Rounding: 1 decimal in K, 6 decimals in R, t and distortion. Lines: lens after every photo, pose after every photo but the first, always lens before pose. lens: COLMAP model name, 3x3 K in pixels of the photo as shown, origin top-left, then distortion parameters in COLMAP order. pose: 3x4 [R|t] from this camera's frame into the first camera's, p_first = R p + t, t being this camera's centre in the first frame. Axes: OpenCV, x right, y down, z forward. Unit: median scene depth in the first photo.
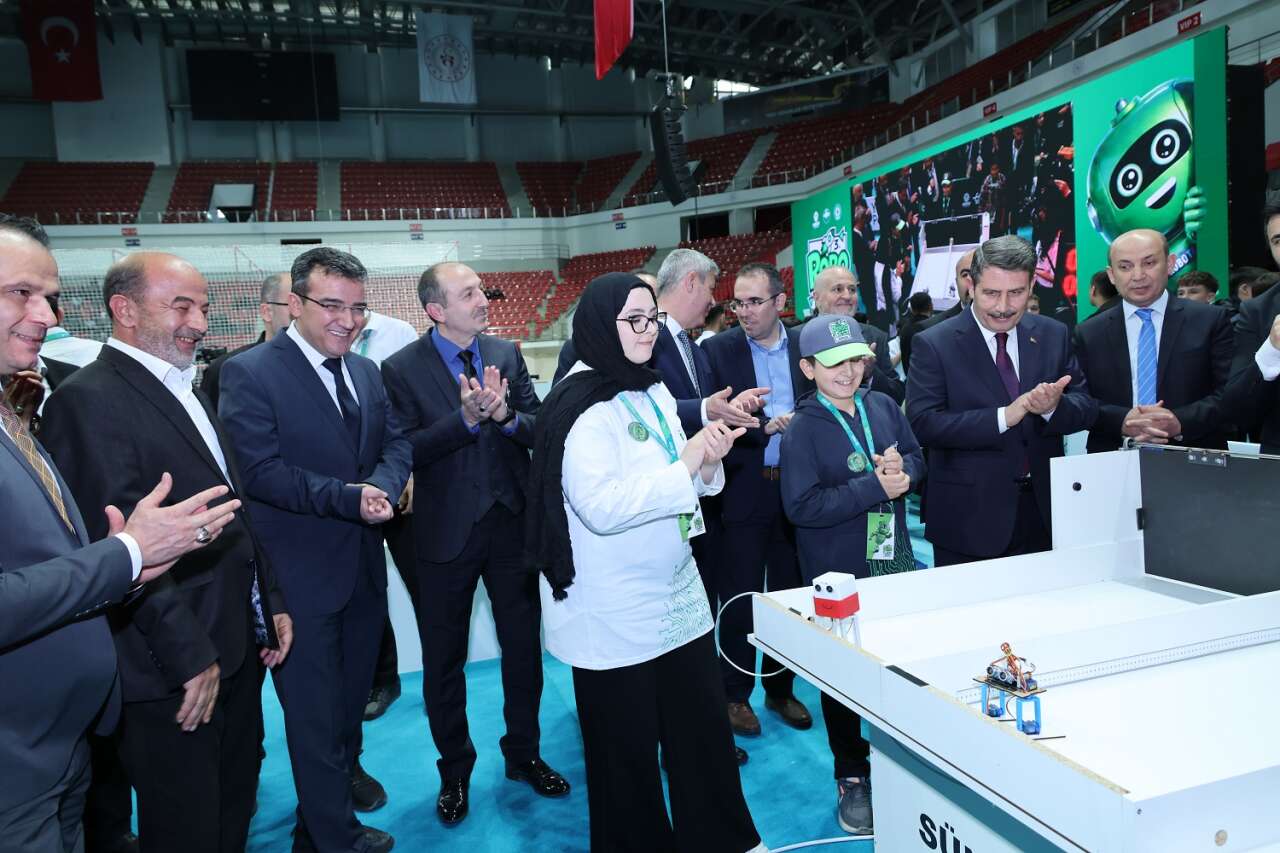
lens RADIAL K [[898.2, 0, 640.0], [0, 898.2, 426.5], [0, 0, 1]] dist [0.001207, 0.005023]
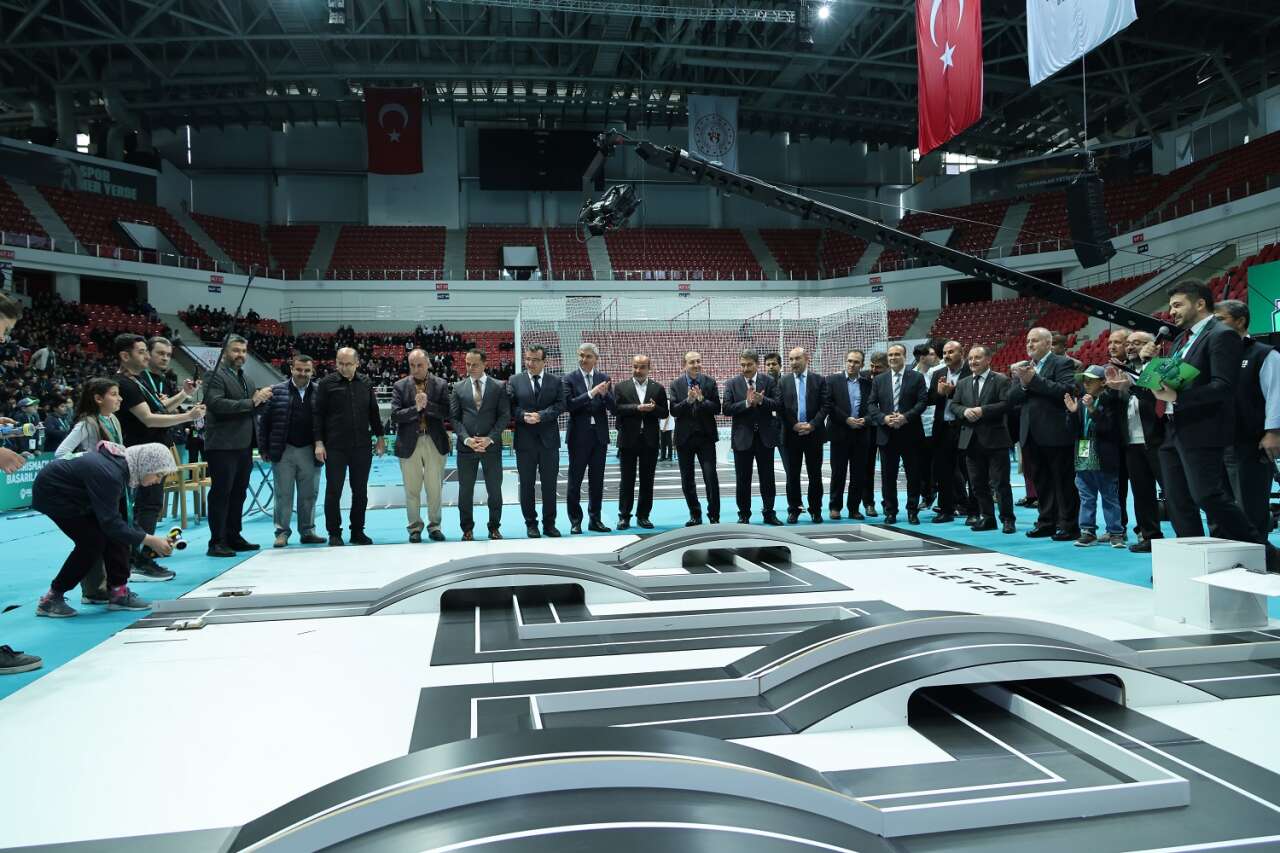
lens RADIAL K [[878.9, 0, 640.0], [0, 878.9, 426.5], [0, 0, 1]] dist [0.008287, 0.006462]
pose [[0.990450, 0.037788, -0.132593, -0.149363], [-0.046235, 0.997053, -0.061217, 0.013968], [0.129889, 0.066763, 0.989278, -0.048820]]
